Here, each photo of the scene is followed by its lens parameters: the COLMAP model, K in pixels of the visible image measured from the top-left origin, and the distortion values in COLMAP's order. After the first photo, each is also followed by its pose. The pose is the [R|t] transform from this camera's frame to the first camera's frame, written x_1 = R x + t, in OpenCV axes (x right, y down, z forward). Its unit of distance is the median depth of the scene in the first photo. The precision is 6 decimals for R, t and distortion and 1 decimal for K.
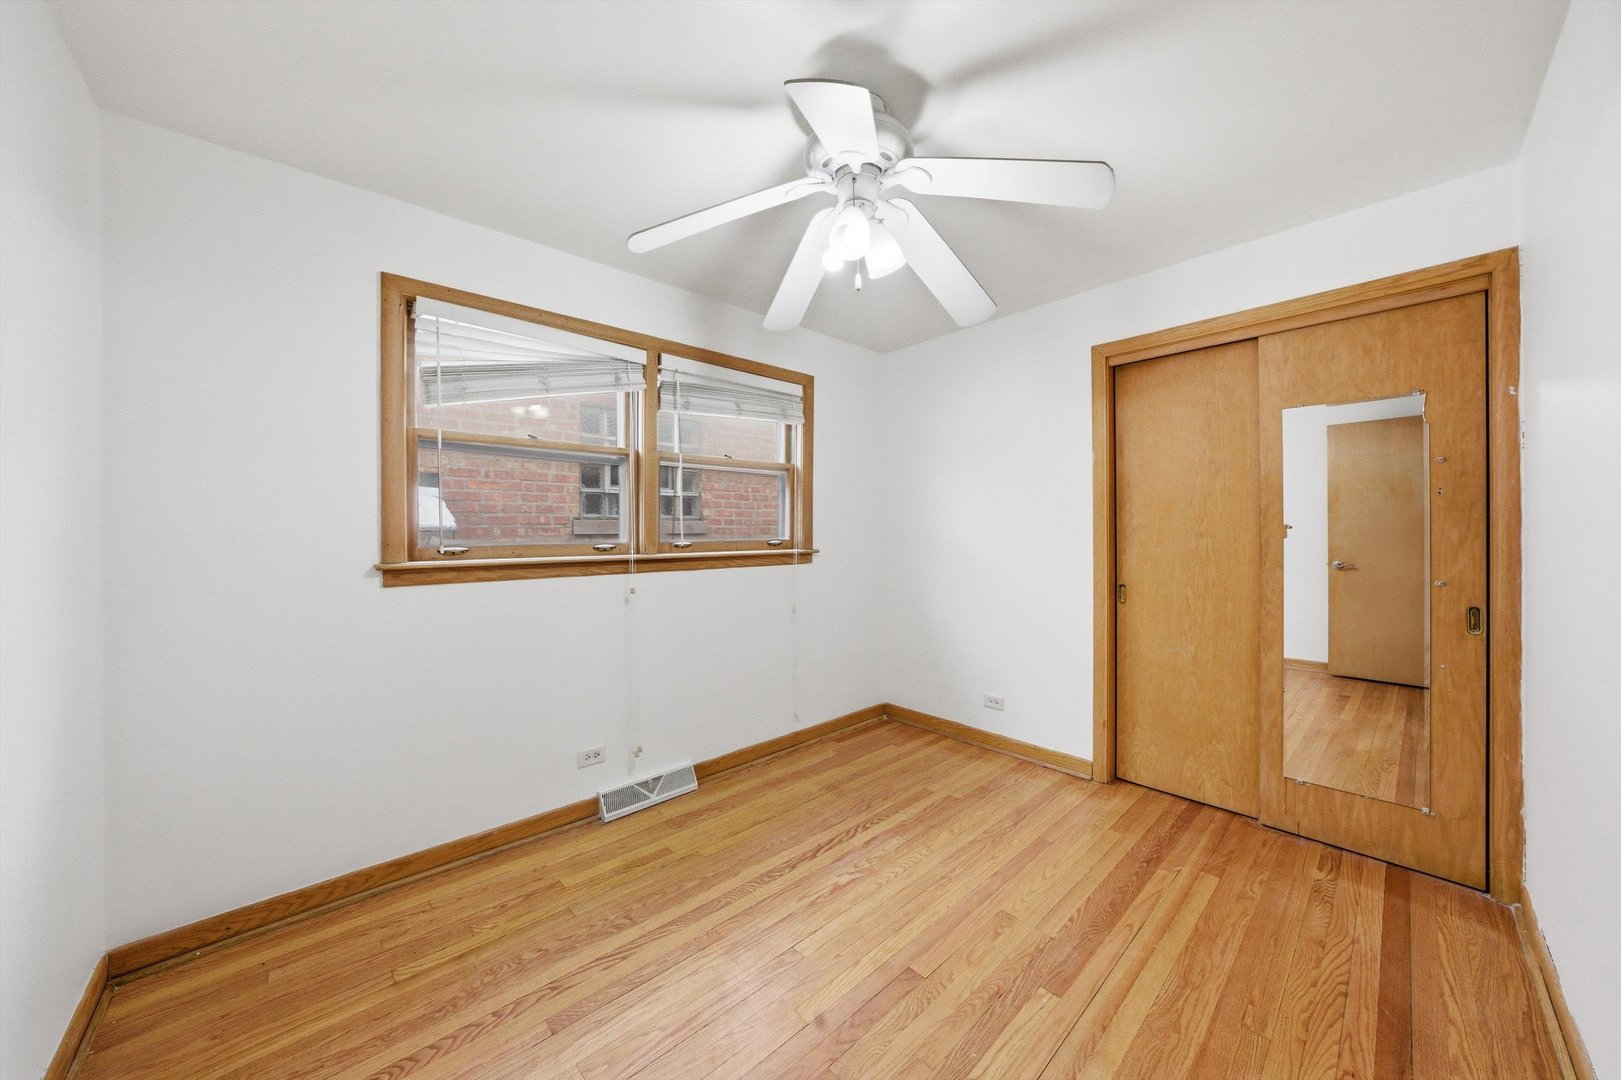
lens RADIAL K [[576.4, 0, 810.5], [0, 576.4, 540.0], [0, 0, 1]] dist [0.000185, 0.000057]
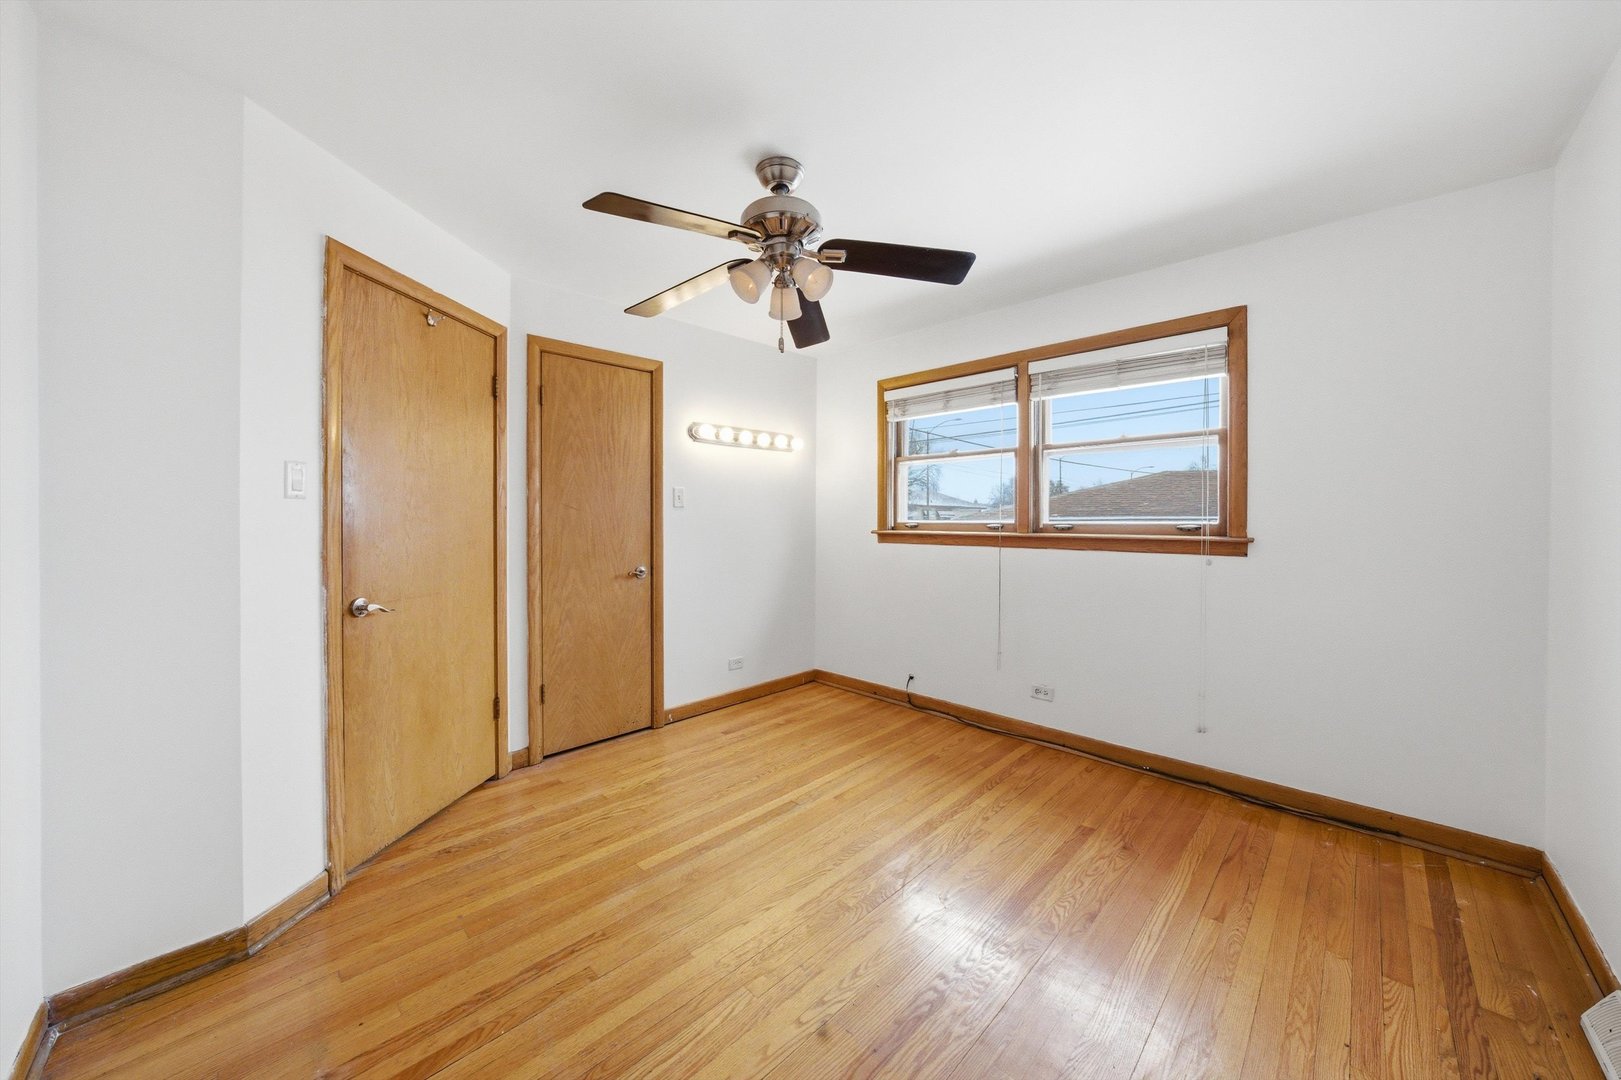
lens RADIAL K [[576.4, 0, 810.5], [0, 576.4, 540.0], [0, 0, 1]] dist [0.000185, 0.000057]
pose [[0.037529, 0.051710, -0.997957, 0.797413], [-0.006597, 0.998651, 0.051498, -0.017455], [0.999274, 0.004651, 0.037820, 0.442378]]
